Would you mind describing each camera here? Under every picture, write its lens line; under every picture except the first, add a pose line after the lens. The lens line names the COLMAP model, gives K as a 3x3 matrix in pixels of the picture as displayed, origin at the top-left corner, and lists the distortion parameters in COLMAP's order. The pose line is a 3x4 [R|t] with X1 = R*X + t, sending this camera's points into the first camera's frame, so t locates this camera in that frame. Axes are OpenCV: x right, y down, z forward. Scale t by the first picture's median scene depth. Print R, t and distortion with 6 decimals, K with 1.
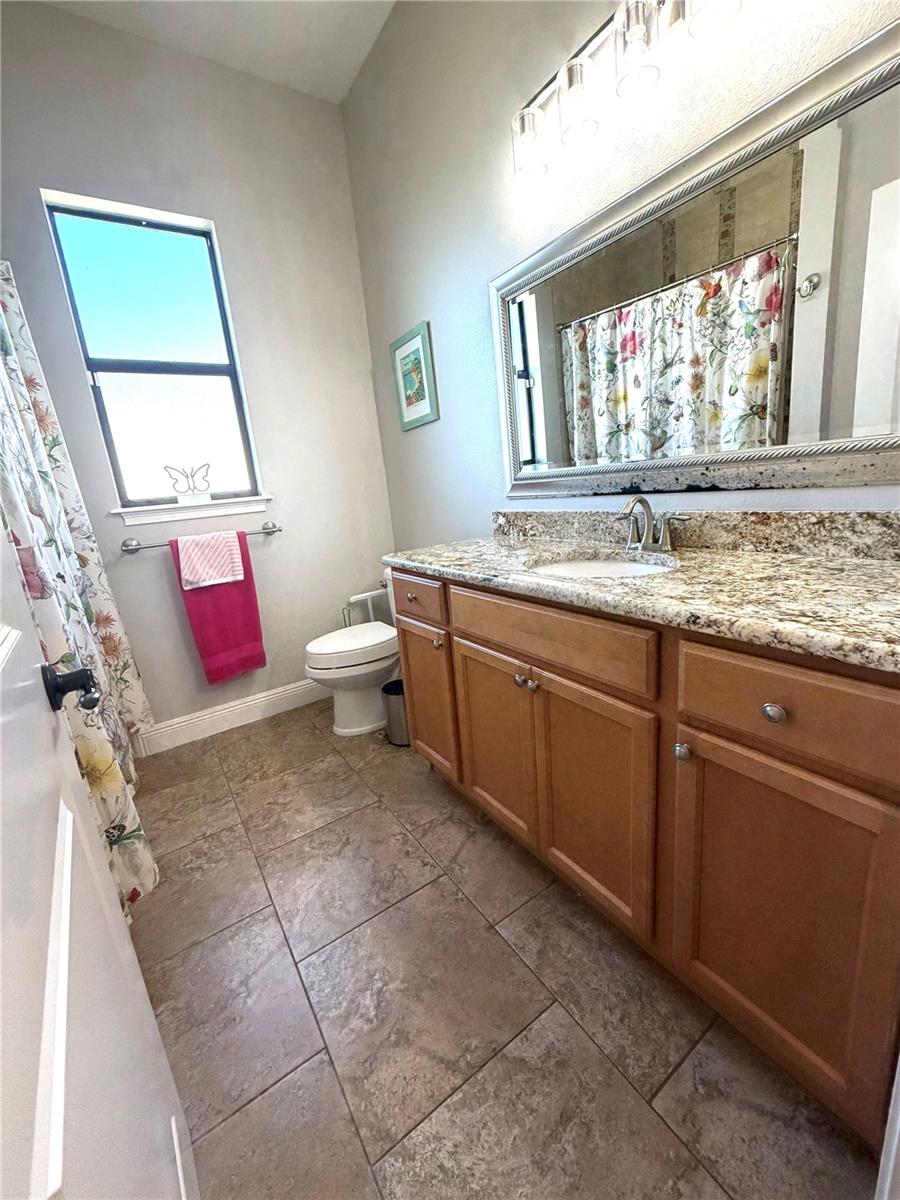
lens RADIAL K [[479.9, 0, 452.2], [0, 479.9, 598.6], [0, 0, 1]] dist [0.001670, -0.000336]
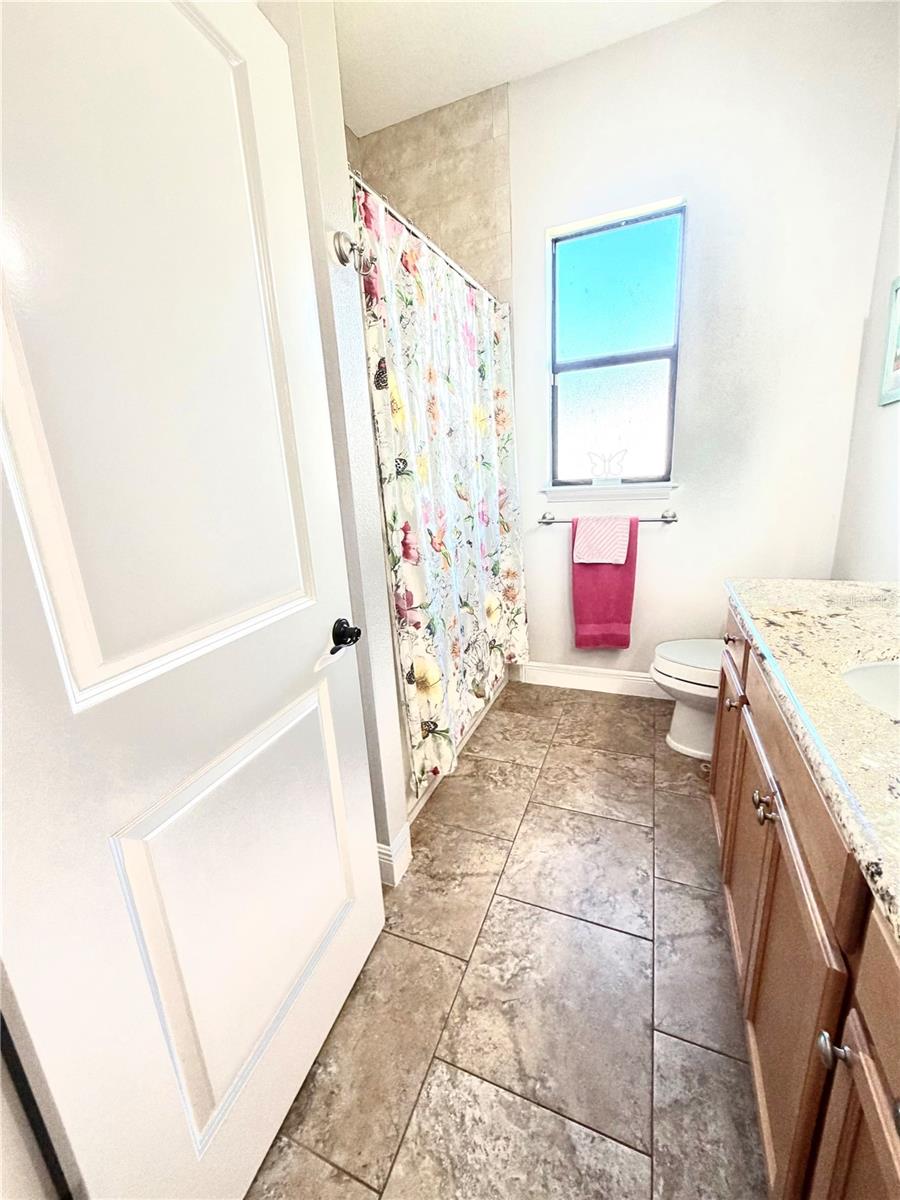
lens RADIAL K [[479.9, 0, 450.7], [0, 479.9, 600.0], [0, 0, 1]] dist [0.001670, -0.000336]
pose [[0.557935, 0.272977, -0.783704, 0.217471], [-0.196694, 0.960943, 0.194682, -0.103942], [0.806238, 0.045530, 0.589836, 0.090437]]
